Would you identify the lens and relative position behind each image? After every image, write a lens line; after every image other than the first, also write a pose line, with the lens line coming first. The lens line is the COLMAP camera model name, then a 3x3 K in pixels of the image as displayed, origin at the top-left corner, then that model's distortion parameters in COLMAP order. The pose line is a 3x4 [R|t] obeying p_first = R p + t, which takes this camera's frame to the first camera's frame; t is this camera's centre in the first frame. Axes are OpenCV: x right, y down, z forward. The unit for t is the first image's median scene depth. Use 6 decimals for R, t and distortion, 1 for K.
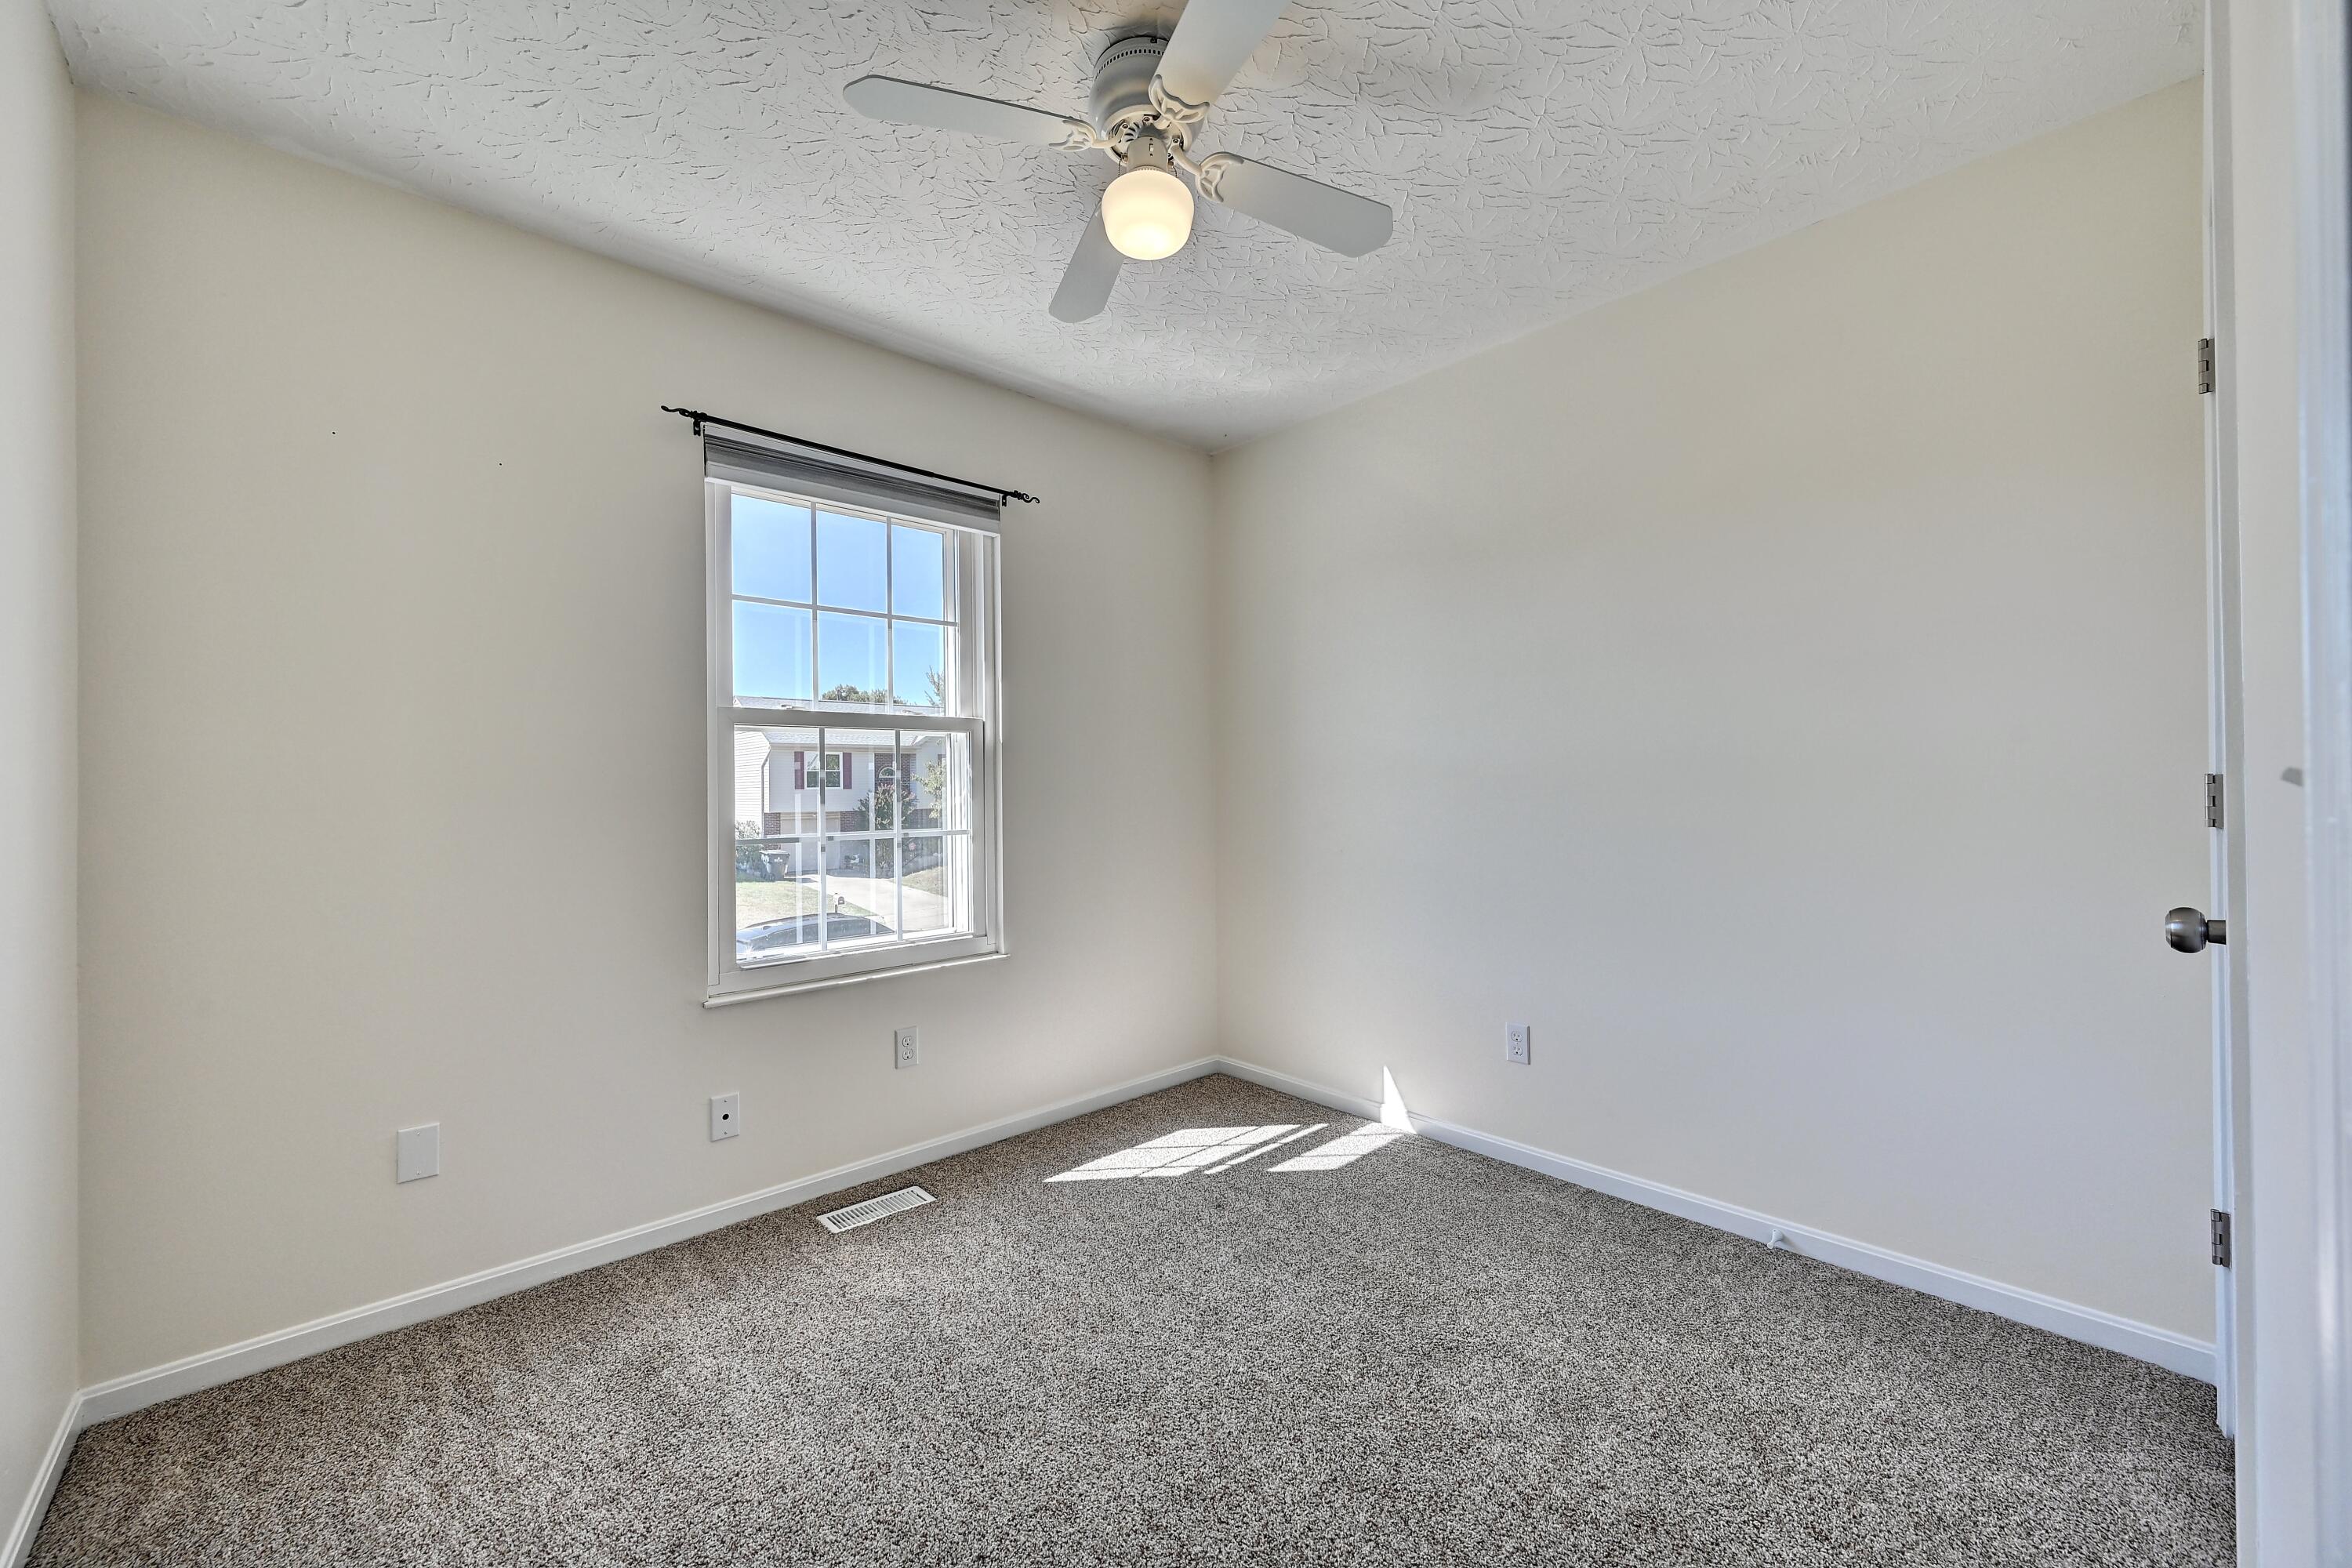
lens RADIAL K [[919.6, 0, 1172.9], [0, 919.6, 777.8], [0, 0, 1]] dist [-0.001444, -0.000395]
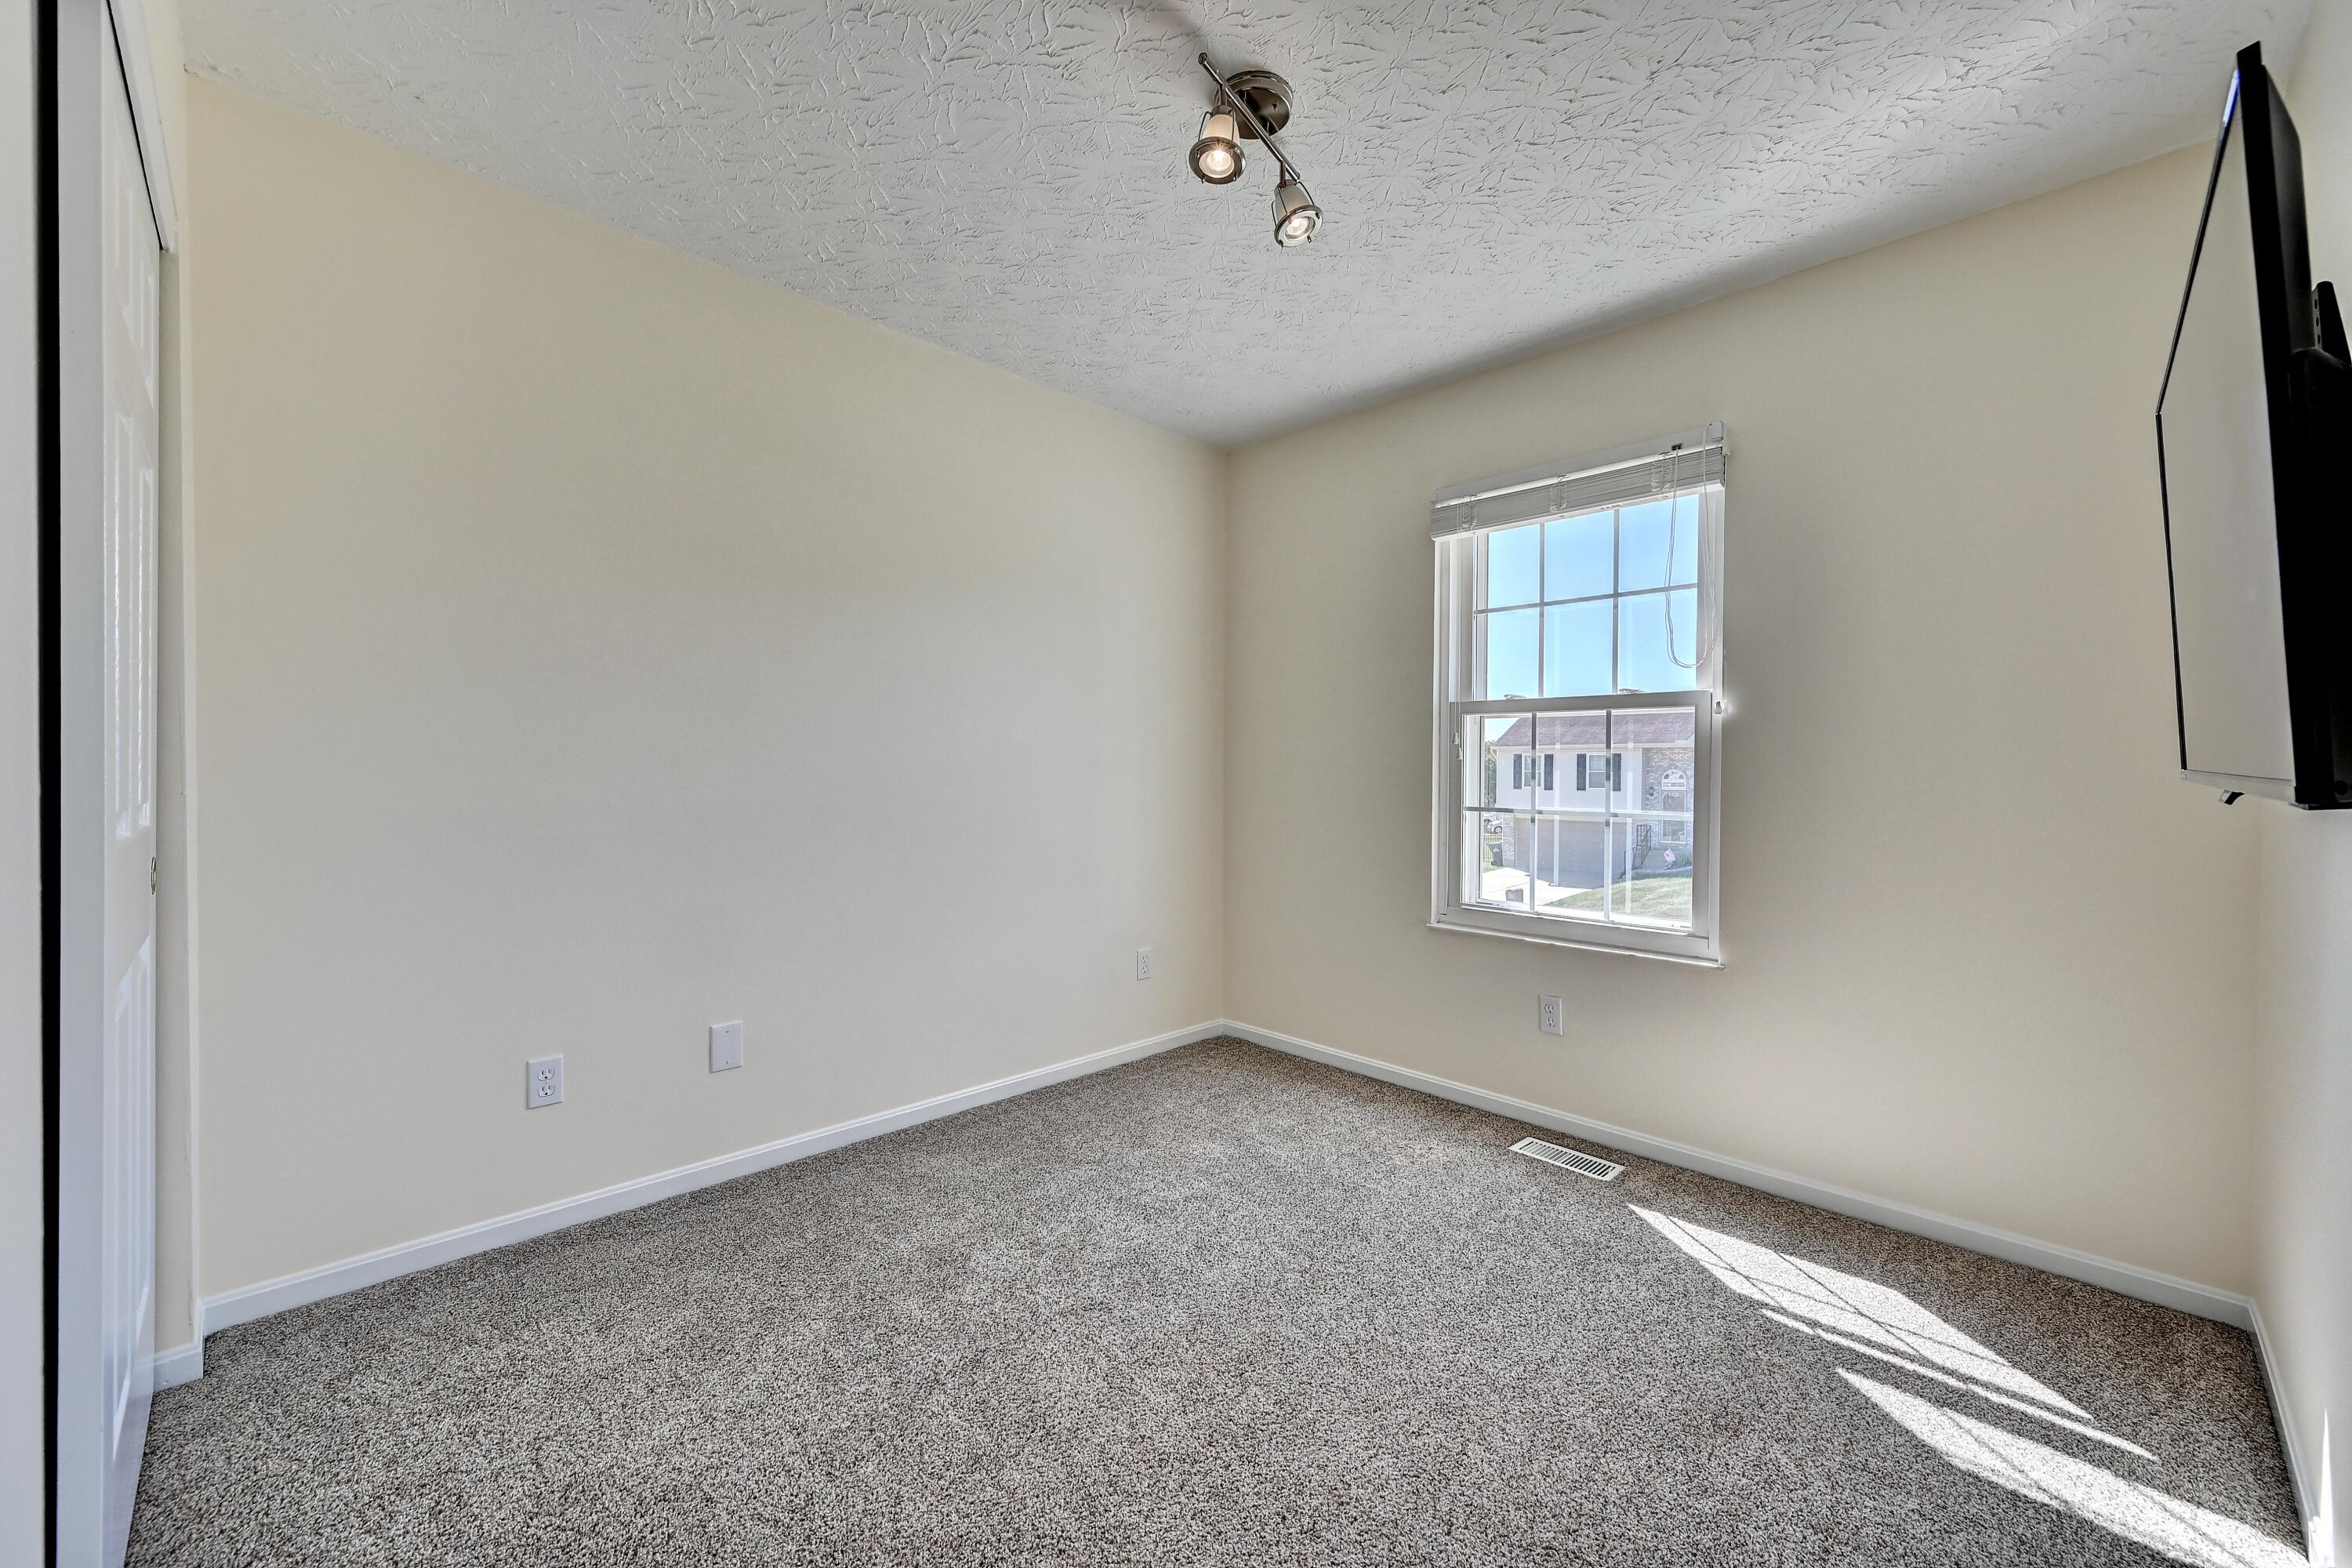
lens RADIAL K [[919.6, 0, 1171.3], [0, 919.6, 772.0], [0, 0, 1]] dist [-0.001444, -0.000395]
pose [[0.051965, 0.040189, -0.997840, 0.687809], [0.010112, 0.999118, 0.040767, -0.031013], [0.998598, -0.012208, 0.051513, 0.474894]]
